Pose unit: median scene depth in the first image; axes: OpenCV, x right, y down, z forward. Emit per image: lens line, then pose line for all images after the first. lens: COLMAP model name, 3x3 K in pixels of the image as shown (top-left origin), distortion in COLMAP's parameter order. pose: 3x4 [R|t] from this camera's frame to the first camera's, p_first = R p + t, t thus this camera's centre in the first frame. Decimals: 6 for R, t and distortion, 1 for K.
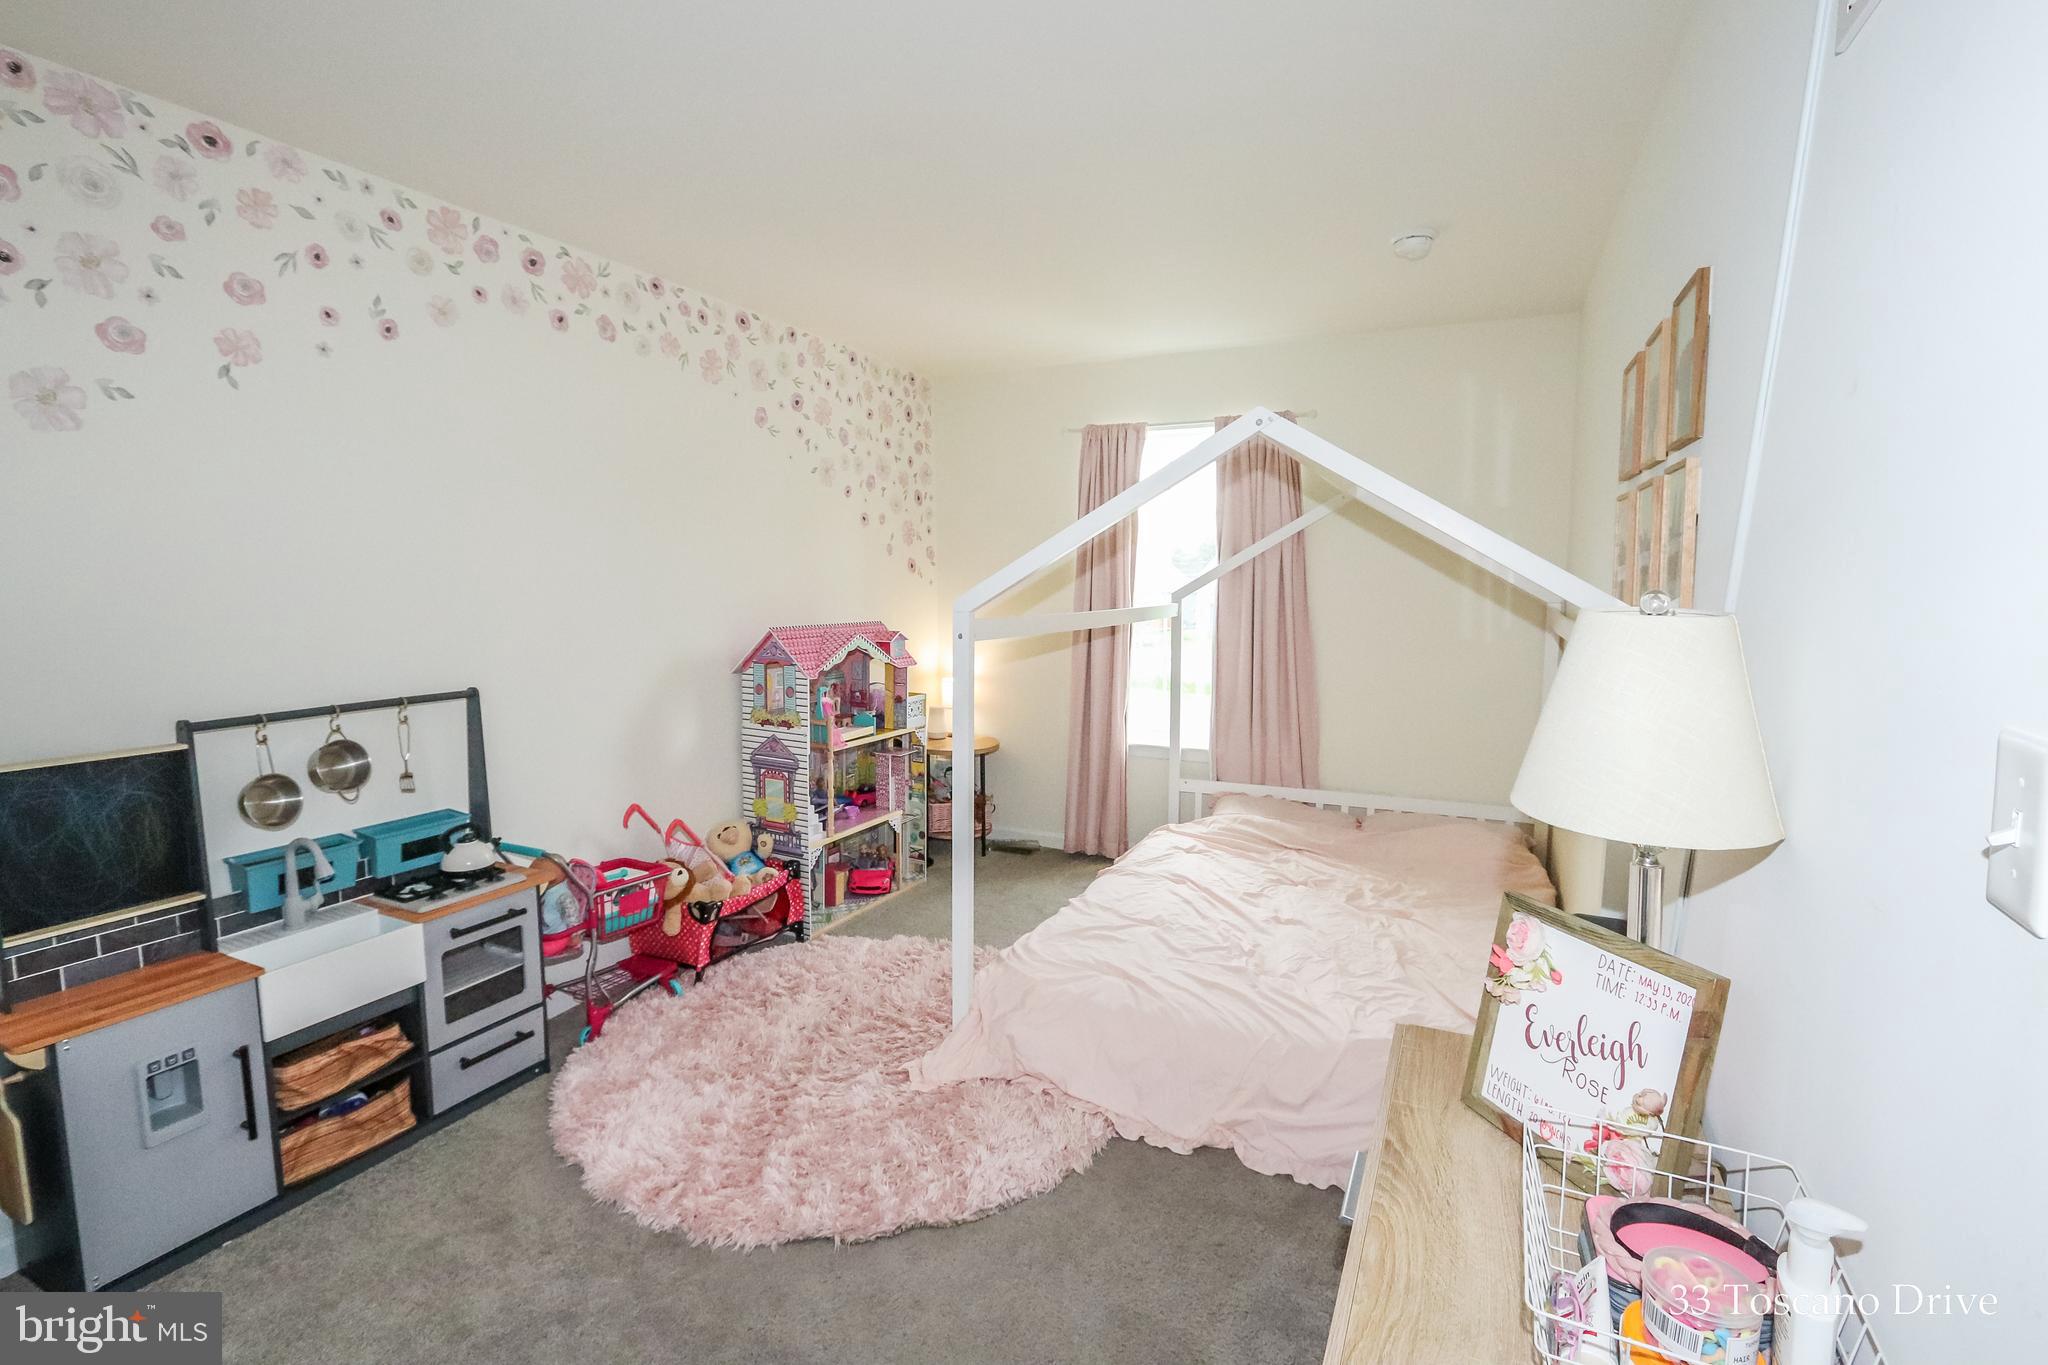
lens RADIAL K [[940.2, 0, 1025.1], [0, 940.2, 672.9], [0, 0, 1]] dist [-0.019729, 0.002222]
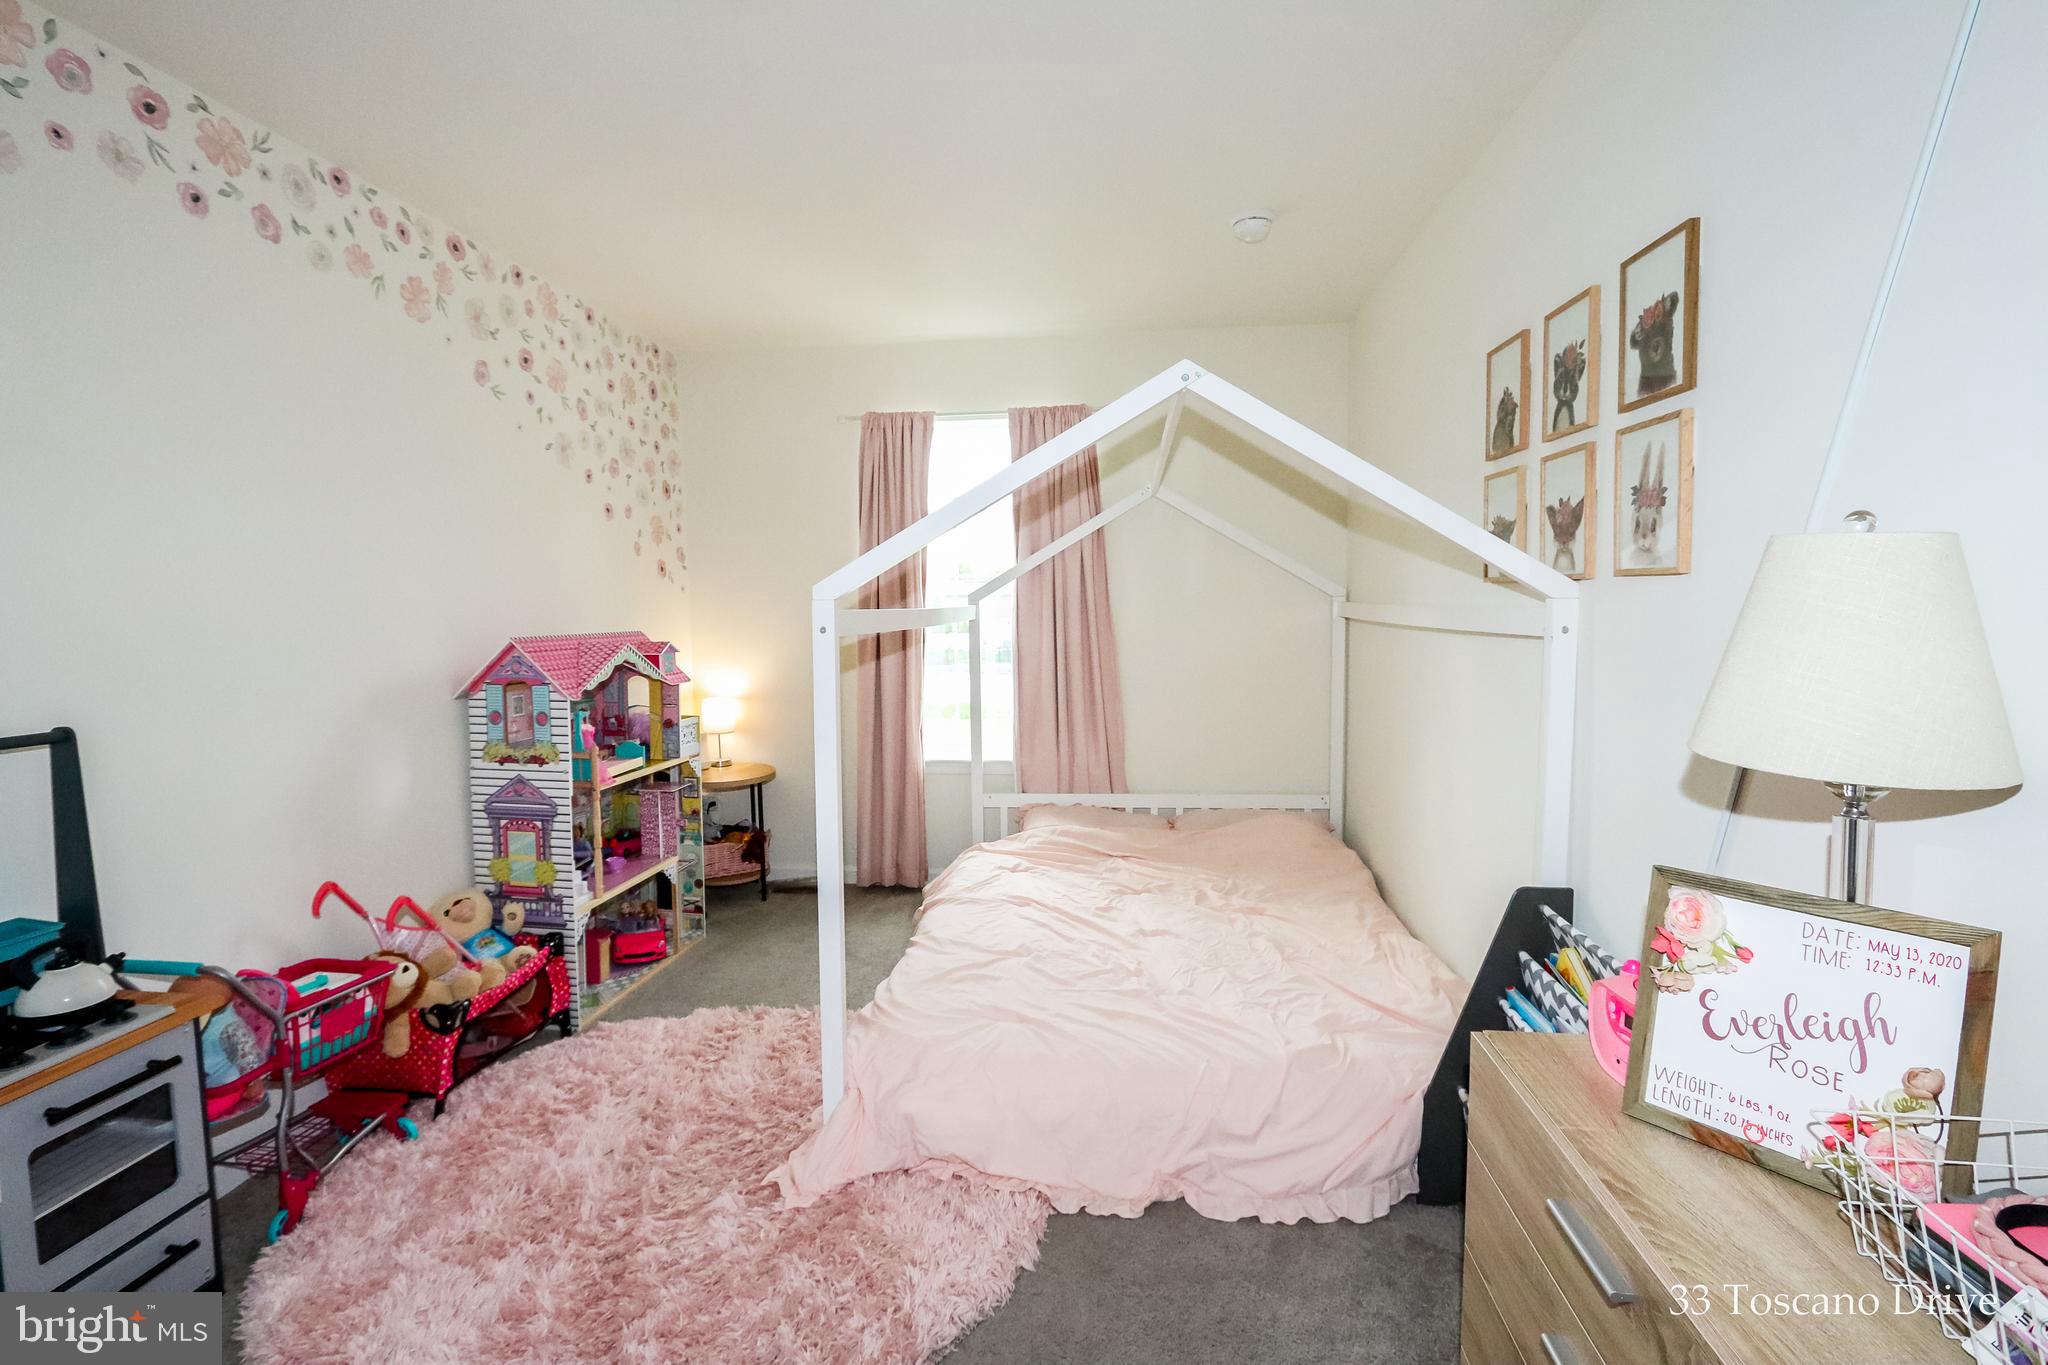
lens RADIAL K [[940.2, 0, 1025.1], [0, 940.2, 672.9], [0, 0, 1]] dist [-0.019729, 0.002222]
pose [[0.945913, -0.037532, 0.322243, -0.129255], [0.045812, 0.998785, -0.018145, 0.016056], [-0.321171, 0.031926, 0.946483, 0.139093]]
